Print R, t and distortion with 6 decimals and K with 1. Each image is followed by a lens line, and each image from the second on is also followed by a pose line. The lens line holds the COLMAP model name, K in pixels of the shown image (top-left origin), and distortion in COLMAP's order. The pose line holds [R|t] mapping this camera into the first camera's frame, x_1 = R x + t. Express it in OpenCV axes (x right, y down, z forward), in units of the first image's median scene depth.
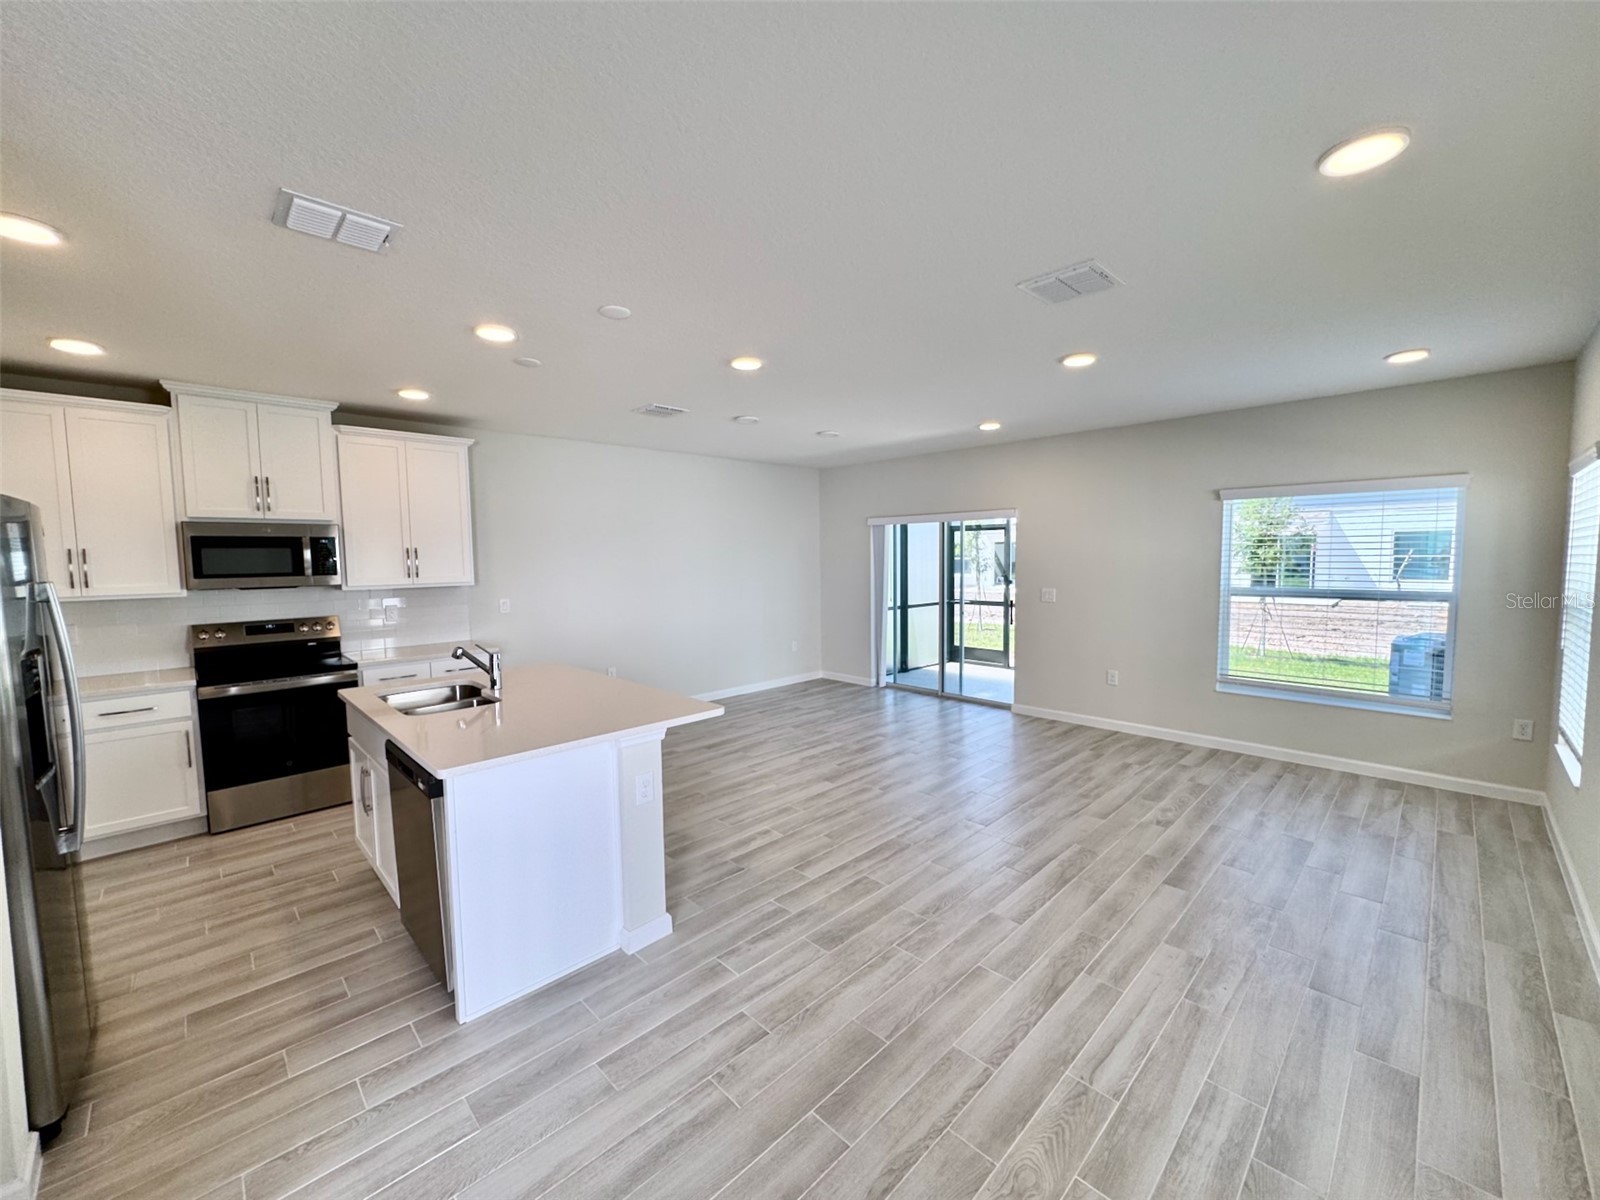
lens RADIAL K [[636.0, 0, 796.1], [0, 636.0, 600.7], [0, 0, 1]] dist [-0.001520, -0.000973]
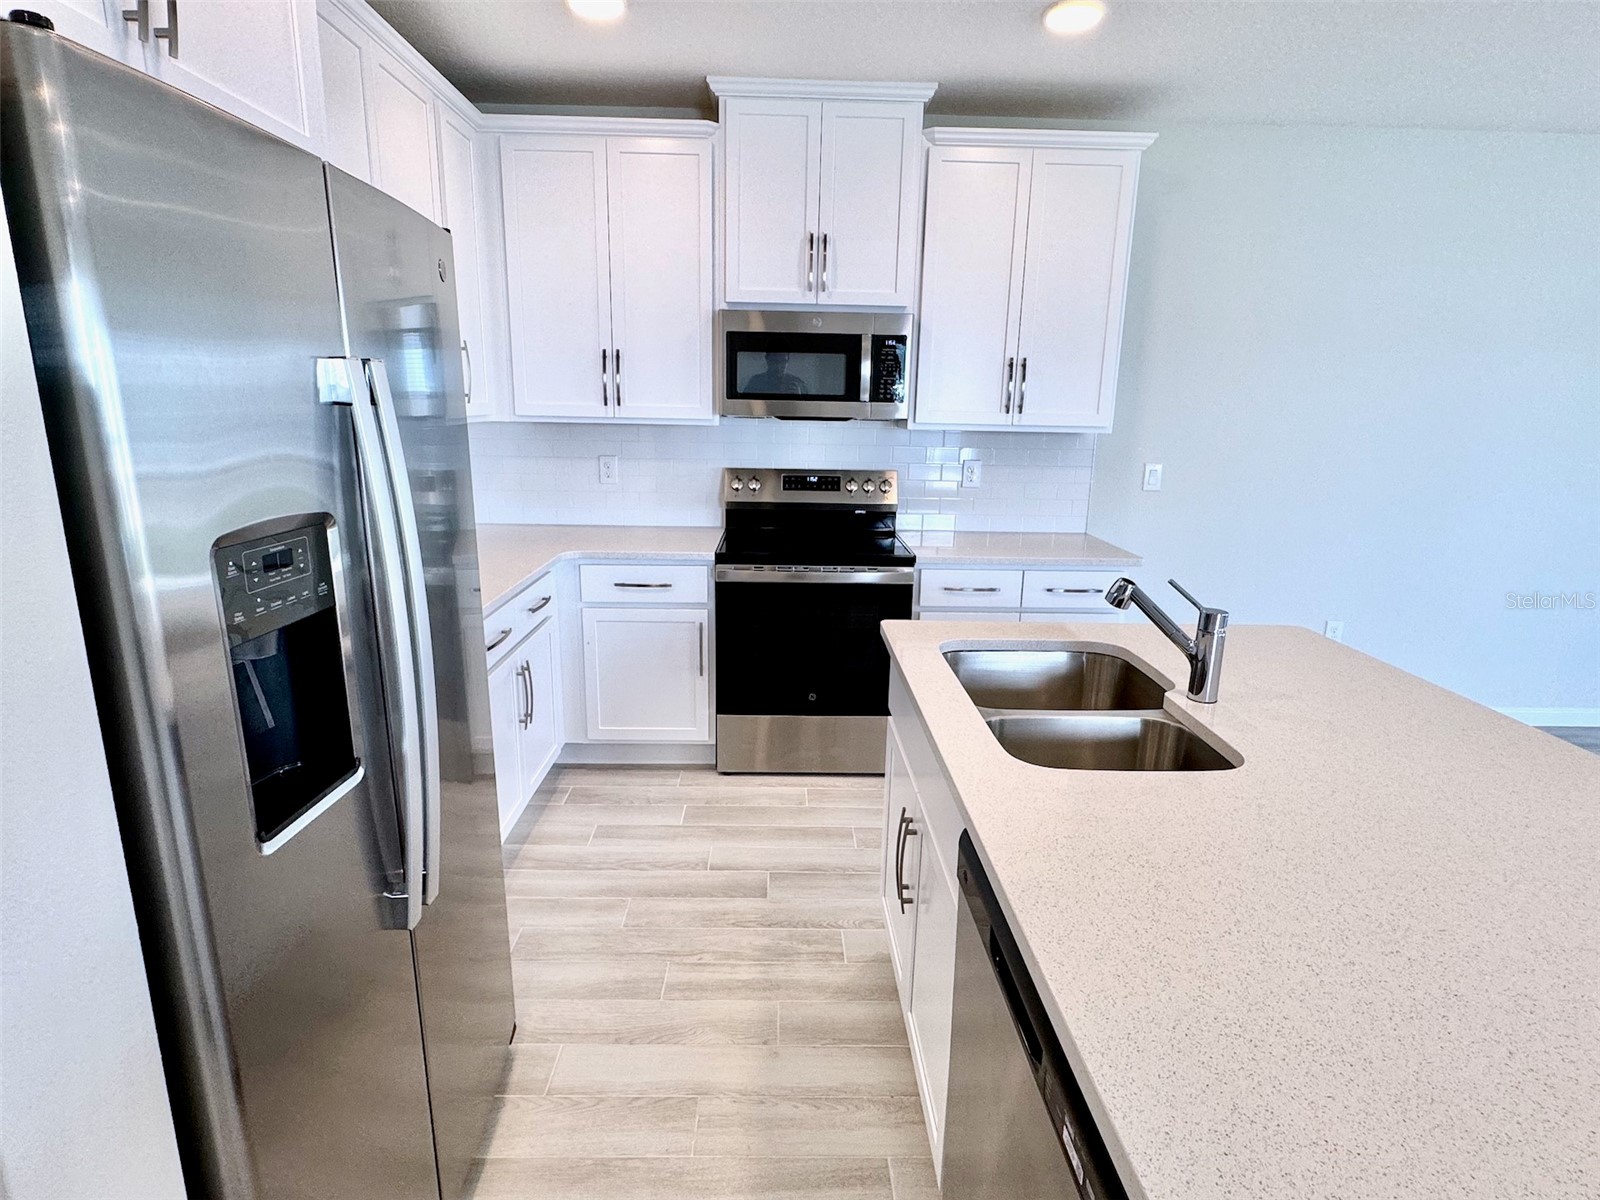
lens RADIAL K [[821.5, 0, 796.0], [0, 821.5, 593.6], [0, 0, 1]] dist [0.018996, 0.000343]
pose [[0.729387, 0.182608, -0.659280, -0.299307], [-0.078584, 0.979701, 0.184418, 0.000916], [0.679573, -0.082703, 0.728931, 0.417579]]
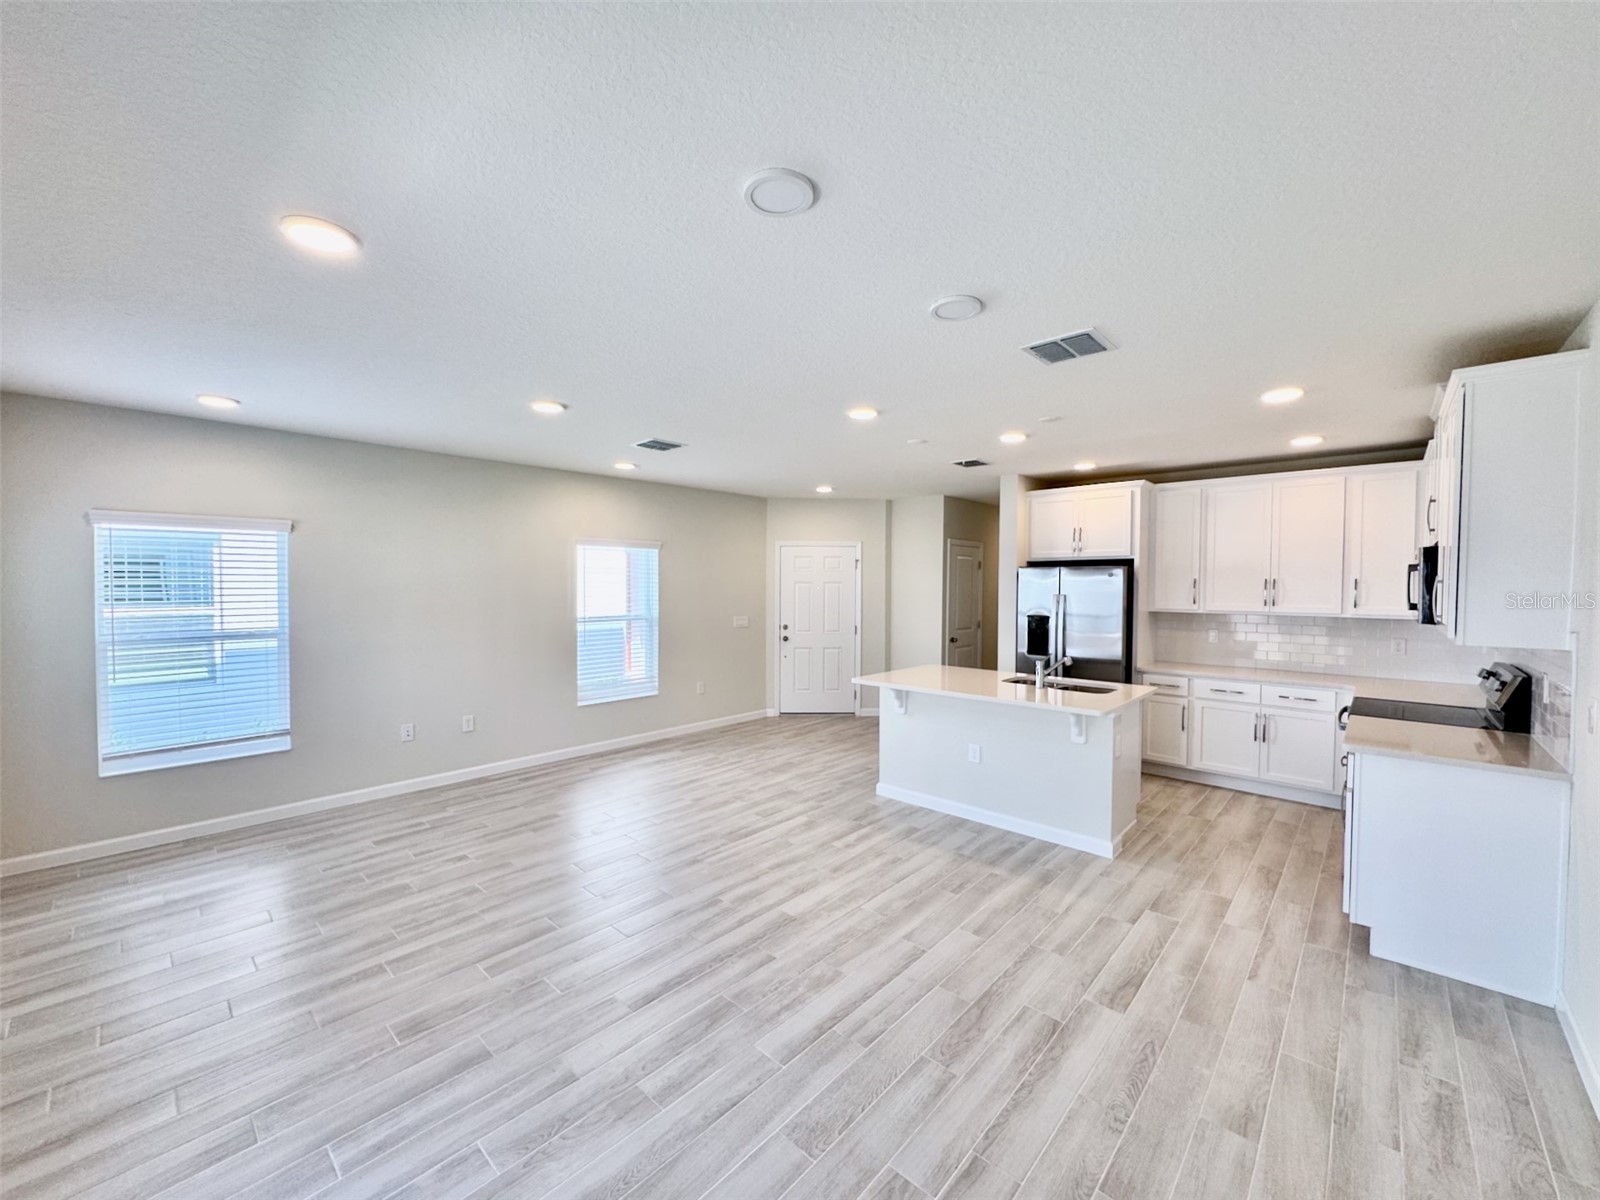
lens RADIAL K [[636.0, 0, 798.6], [0, 636.0, 595.9], [0, 0, 1]] dist [-0.001520, -0.000973]
pose [[-0.998356, 0.010049, -0.056435, 0.093789], [0.004686, 0.995526, 0.094372, -0.160873], [0.057131, 0.093952, -0.993936, 2.033670]]
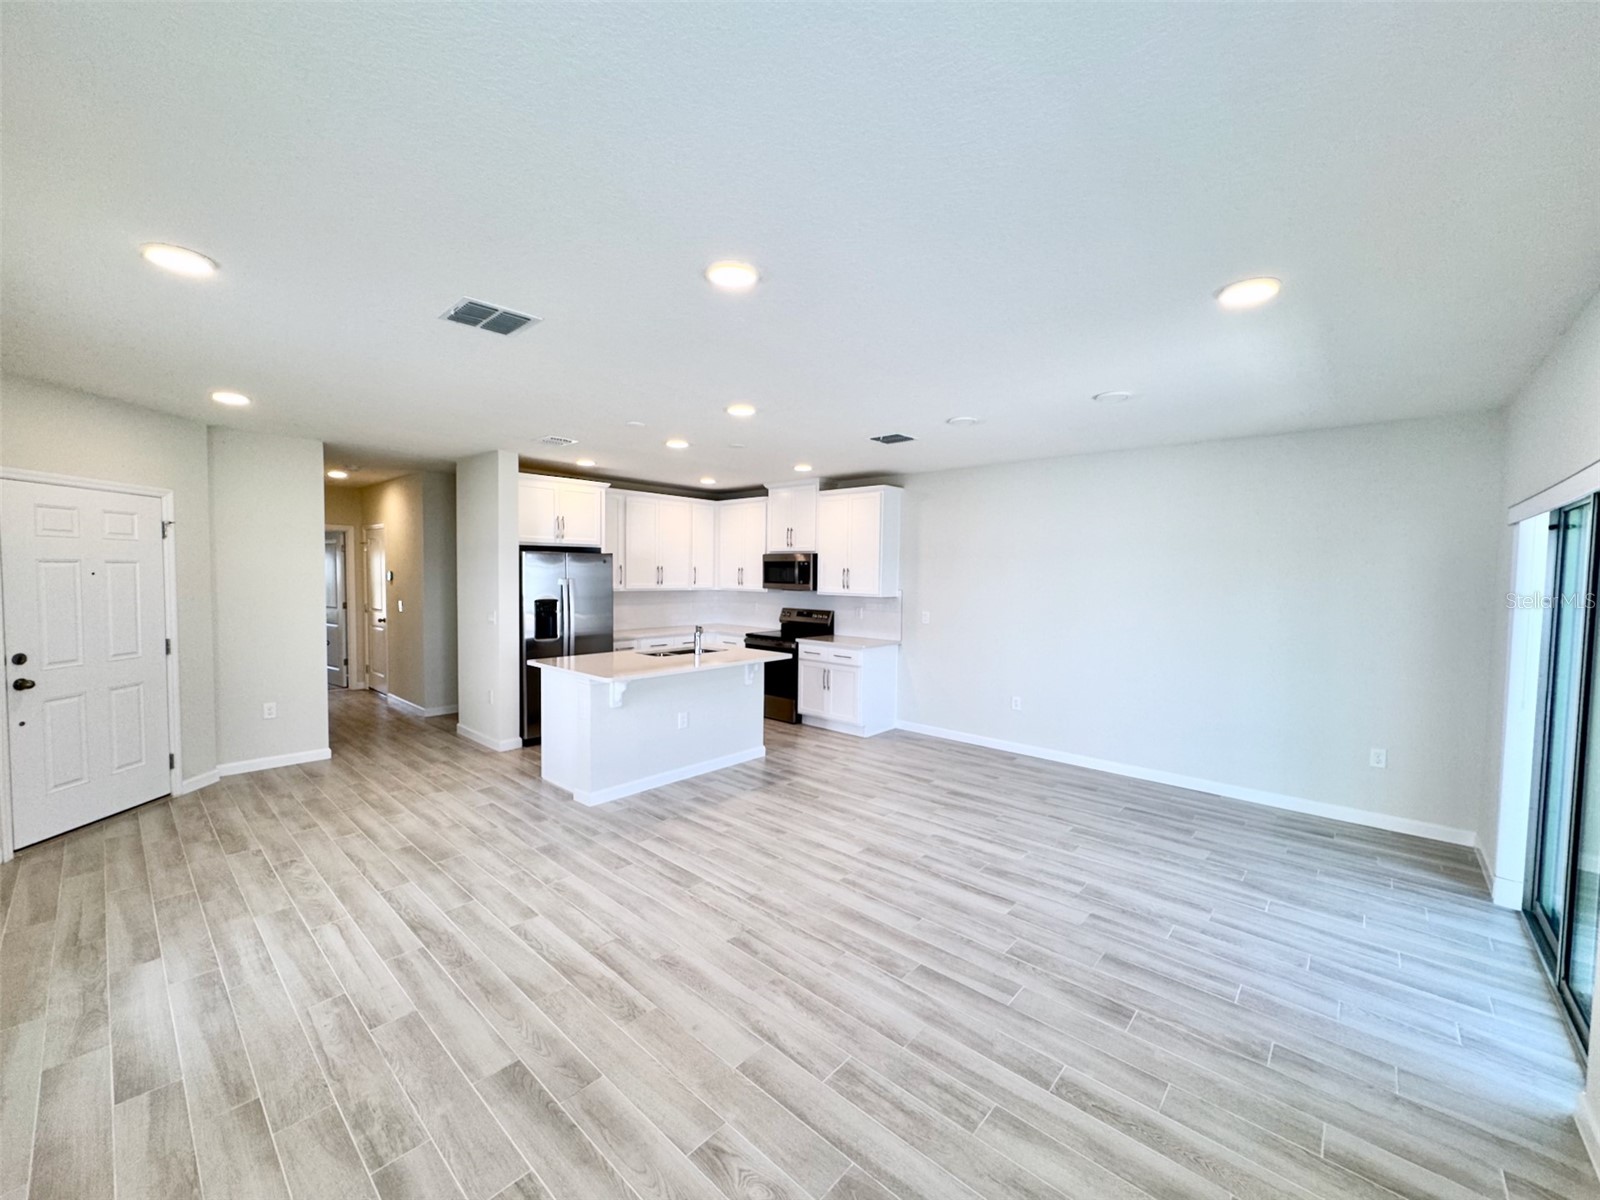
lens RADIAL K [[636.0, 0, 800.5], [0, 636.0, 598.6], [0, 0, 1]] dist [-0.001520, -0.000973]
pose [[0.066417, 0.055771, -0.996232, 1.052997], [-0.086887, 0.994967, 0.049907, -0.098067], [0.994002, 0.083245, 0.070928, 1.016553]]
